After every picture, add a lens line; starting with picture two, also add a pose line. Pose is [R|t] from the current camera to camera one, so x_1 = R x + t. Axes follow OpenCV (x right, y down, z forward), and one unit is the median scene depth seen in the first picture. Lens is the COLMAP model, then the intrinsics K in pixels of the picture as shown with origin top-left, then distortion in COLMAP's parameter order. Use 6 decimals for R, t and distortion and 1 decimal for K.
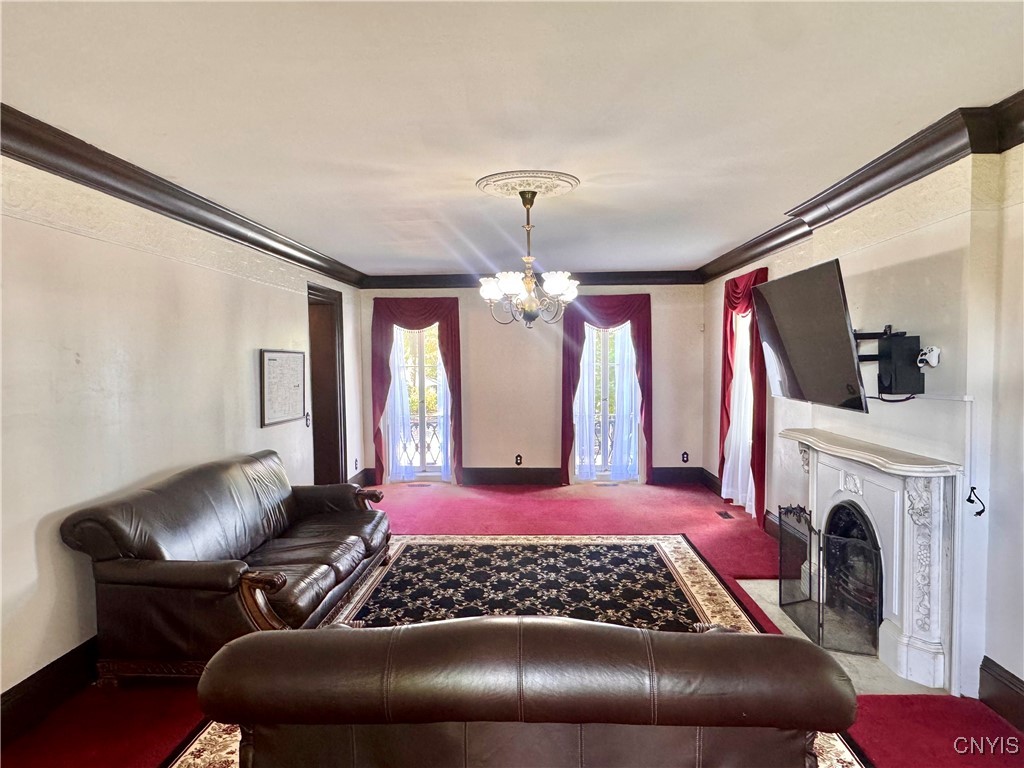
lens RADIAL K [[653.7, 0, 516.9], [0, 653.7, 386.8], [0, 0, 1]] dist [0.003185, 0.000111]
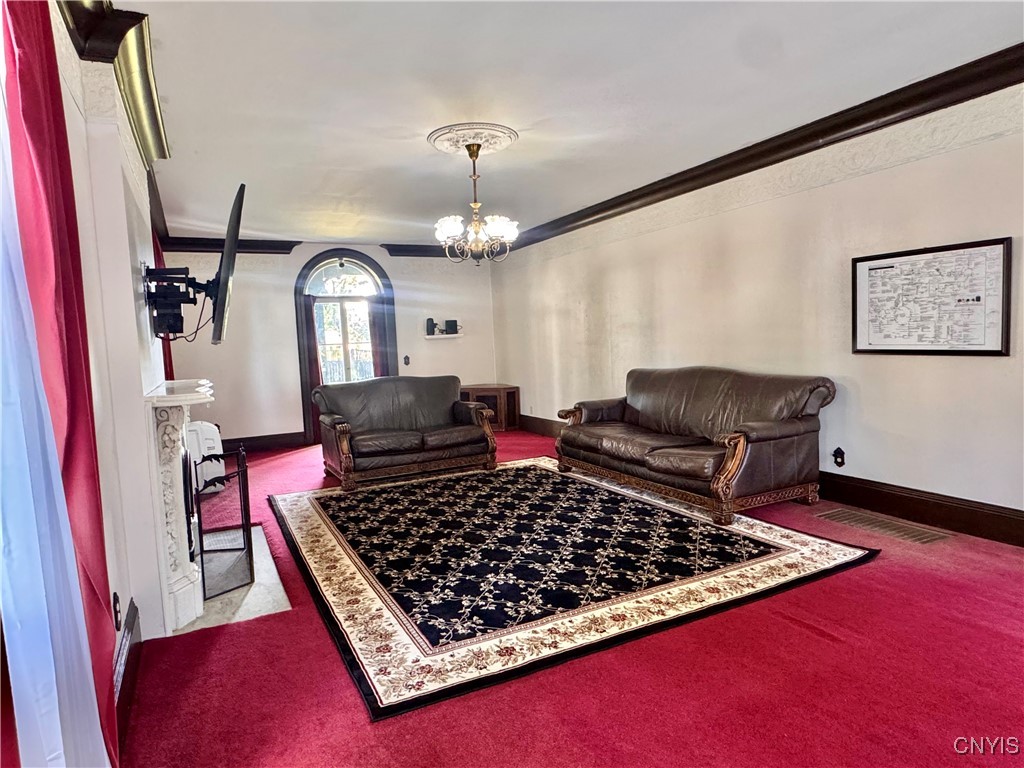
lens RADIAL K [[612.9, 0, 516.5], [0, 612.9, 391.9], [0, 0, 1]] dist [0.005232, -0.000092]
pose [[-0.867169, 0.092889, -0.489274, 0.408989], [0.032671, 0.990946, 0.130227, -0.006720], [0.496940, 0.096944, -0.862353, 1.594467]]
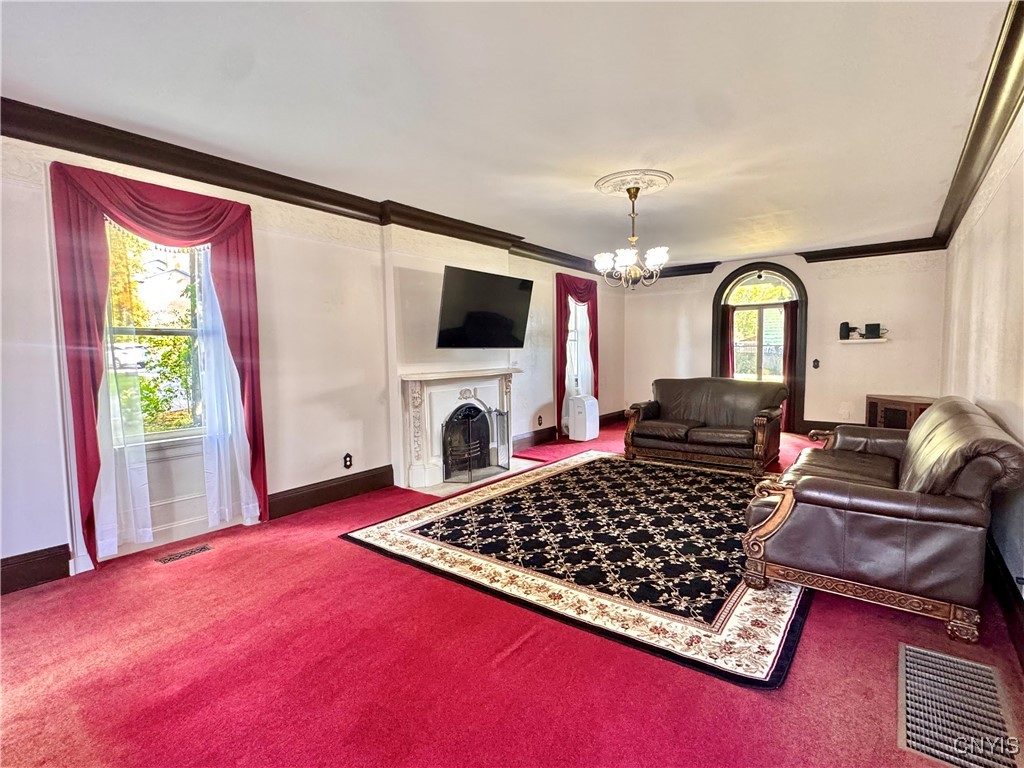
lens RADIAL K [[507.1, 0, 515.1], [0, 507.1, 377.3], [0, 0, 1]] dist [0.003760, -0.000025]
pose [[-0.818155, -0.007188, 0.574952, -0.316274], [0.049208, 0.995378, 0.082466, -0.004156], [-0.572888, 0.095762, -0.814020, 1.626542]]
